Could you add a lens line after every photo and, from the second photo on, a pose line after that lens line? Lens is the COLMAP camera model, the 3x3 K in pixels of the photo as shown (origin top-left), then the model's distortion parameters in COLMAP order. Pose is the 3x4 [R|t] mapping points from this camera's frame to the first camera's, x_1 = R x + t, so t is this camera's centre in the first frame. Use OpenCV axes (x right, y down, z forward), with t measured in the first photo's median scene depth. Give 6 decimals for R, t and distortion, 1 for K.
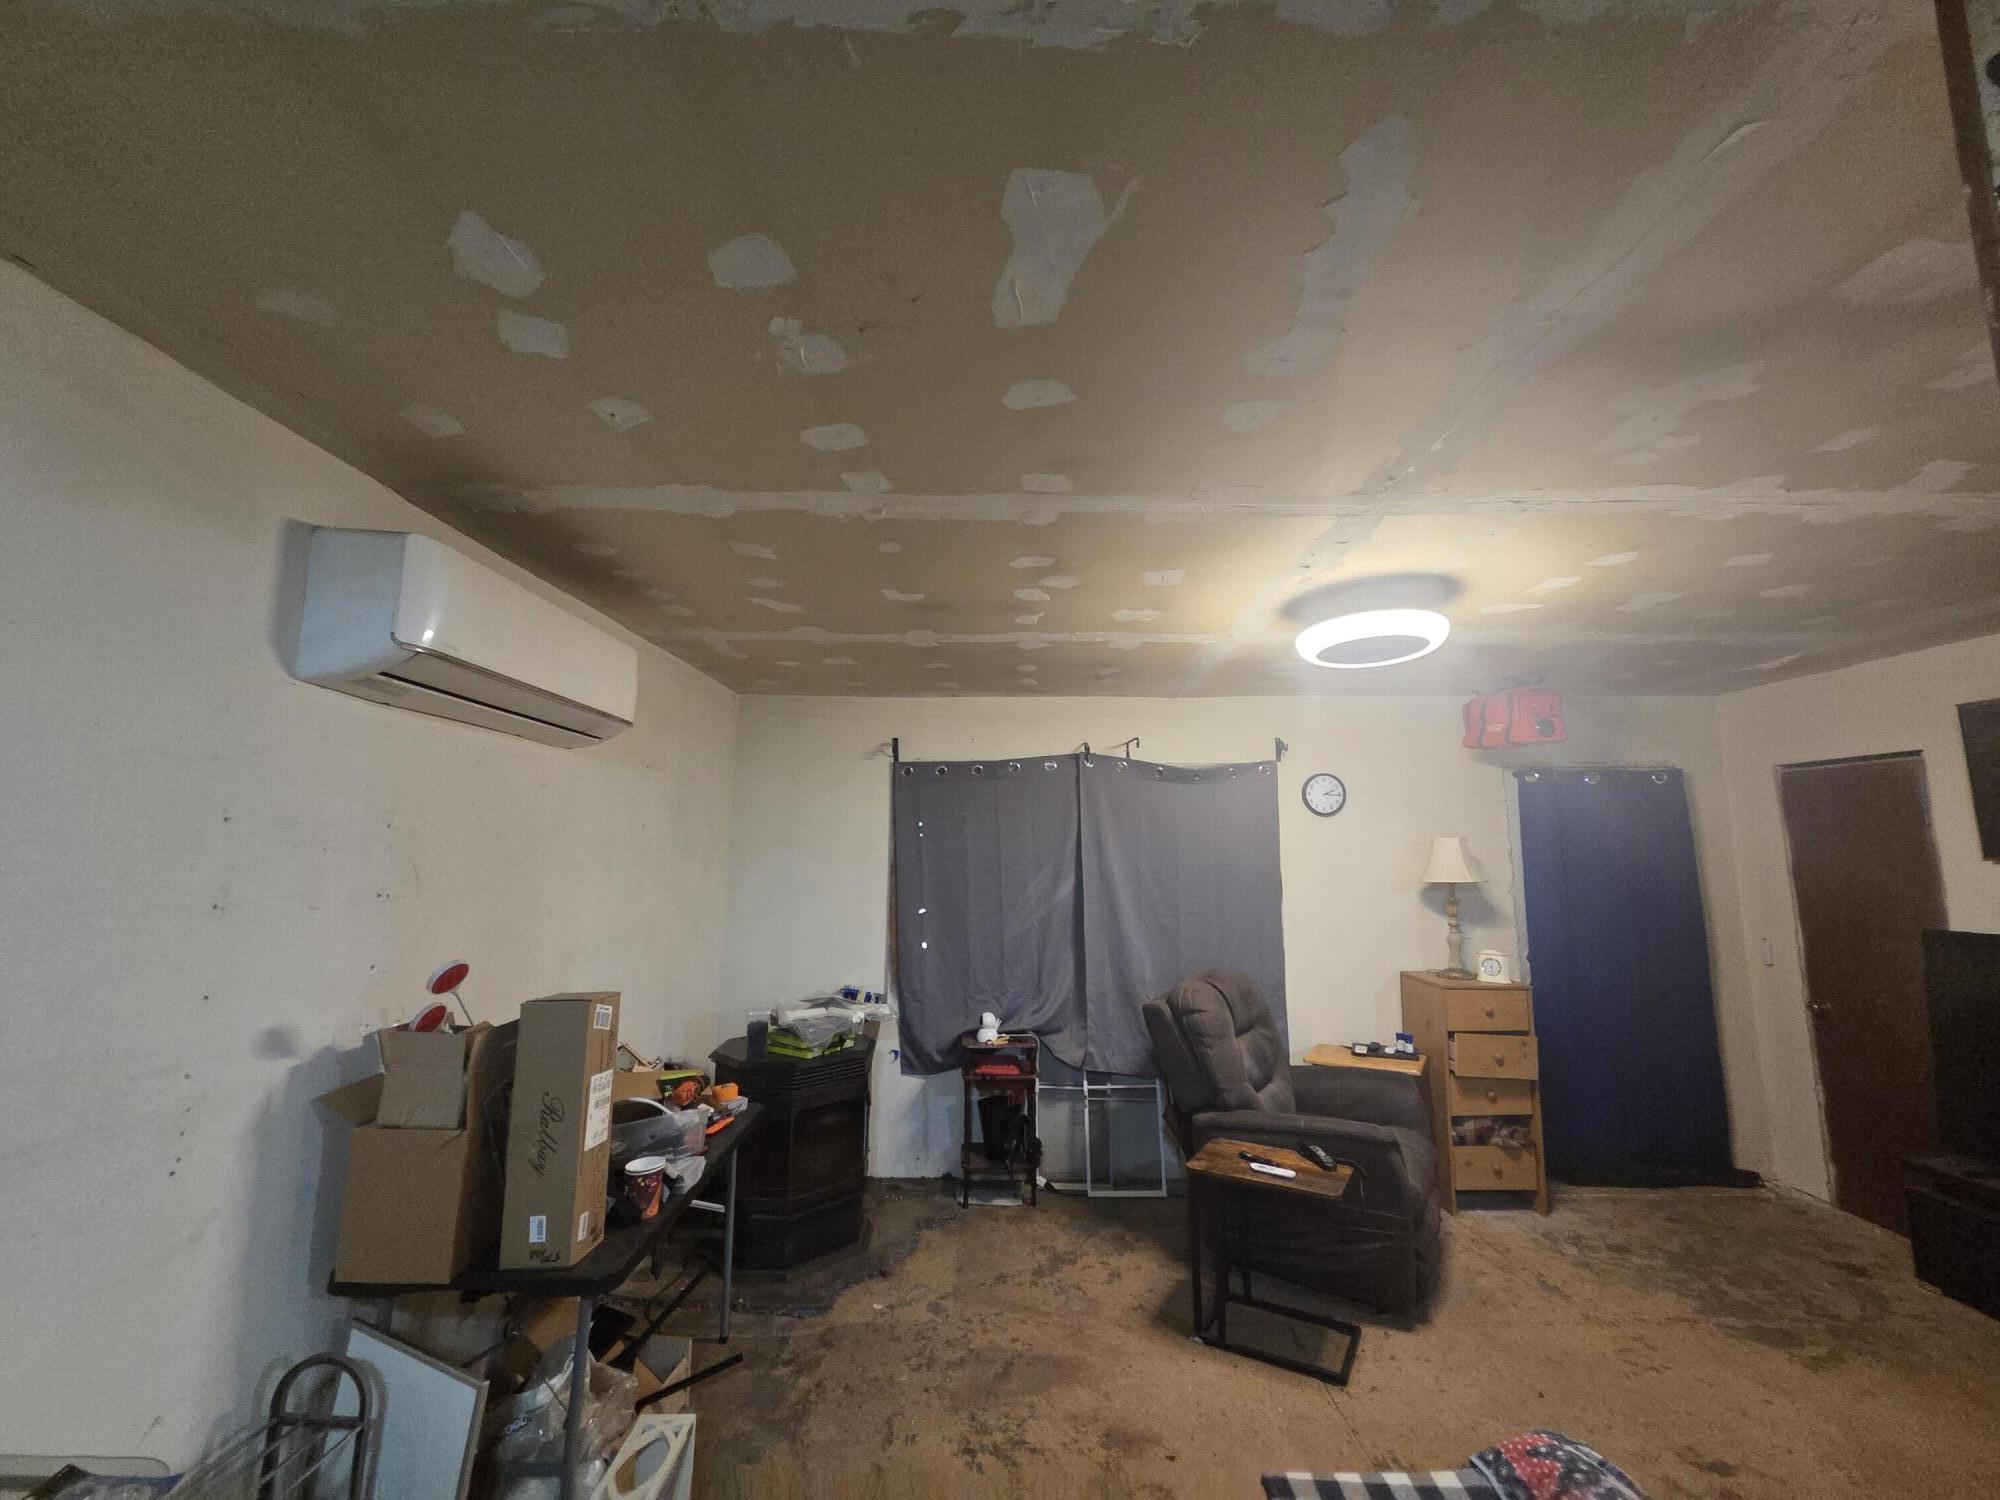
lens RADIAL K [[815.4, 0, 991.9], [0, 815.4, 744.9], [0, 0, 1]] dist [0.007712, -0.003365]
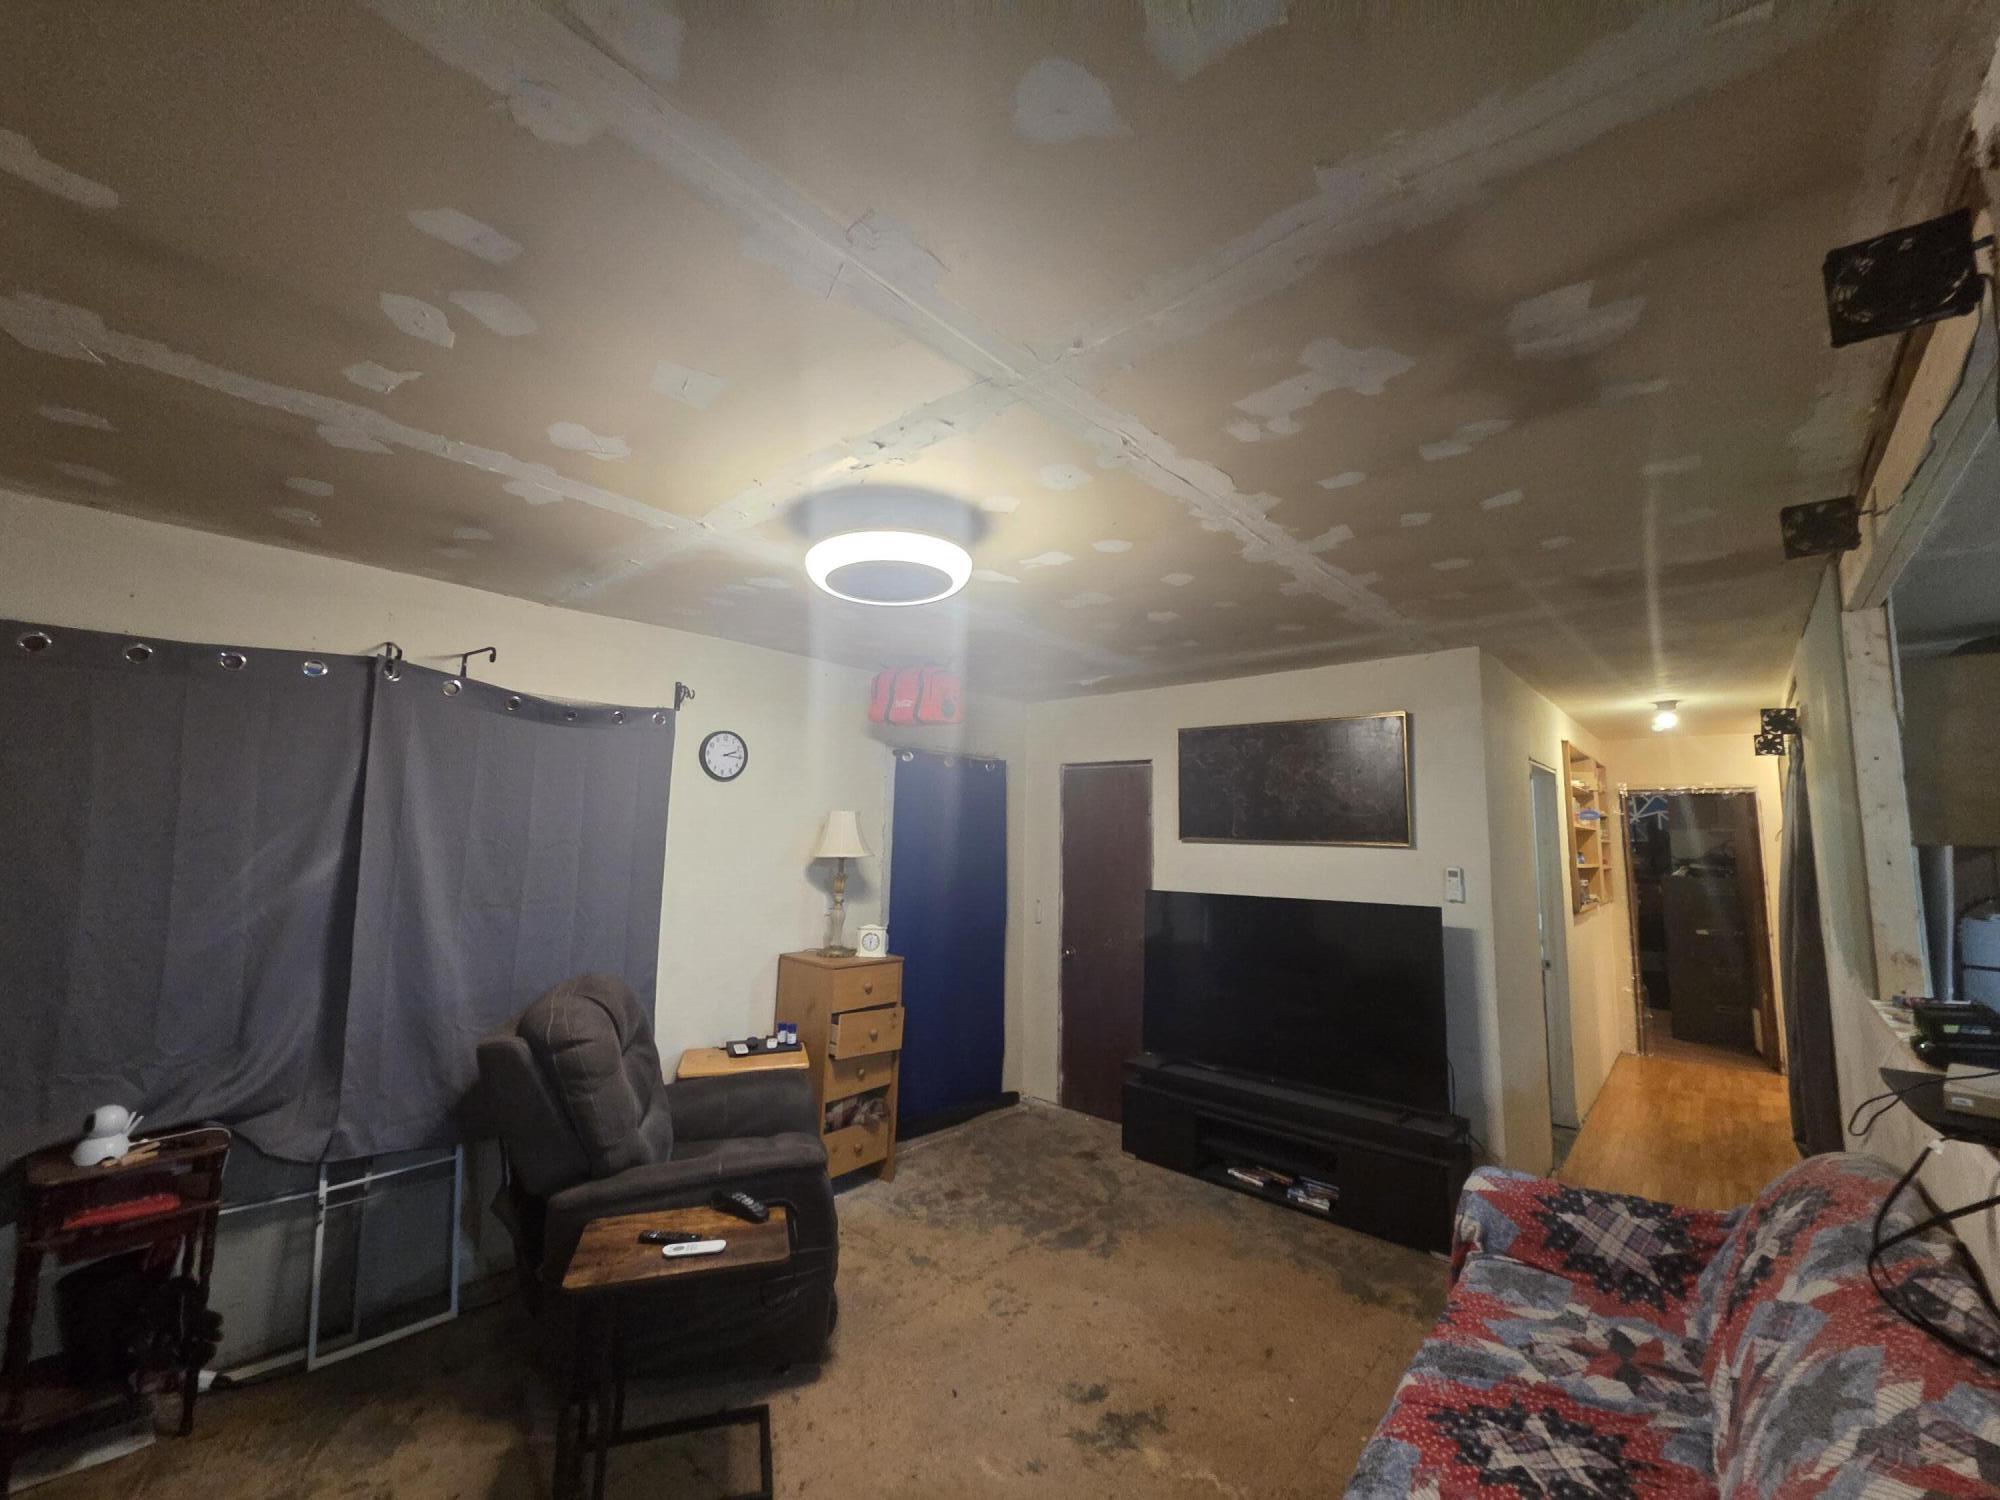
lens RADIAL K [[815.4, 0, 997.2], [0, 815.4, 743.1], [0, 0, 1]] dist [0.007712, -0.003365]
pose [[0.653302, 0.100998, 0.750330, -0.057363], [-0.120423, 0.992307, -0.028720, 0.044129], [-0.747459, -0.071594, 0.660439, 0.259417]]
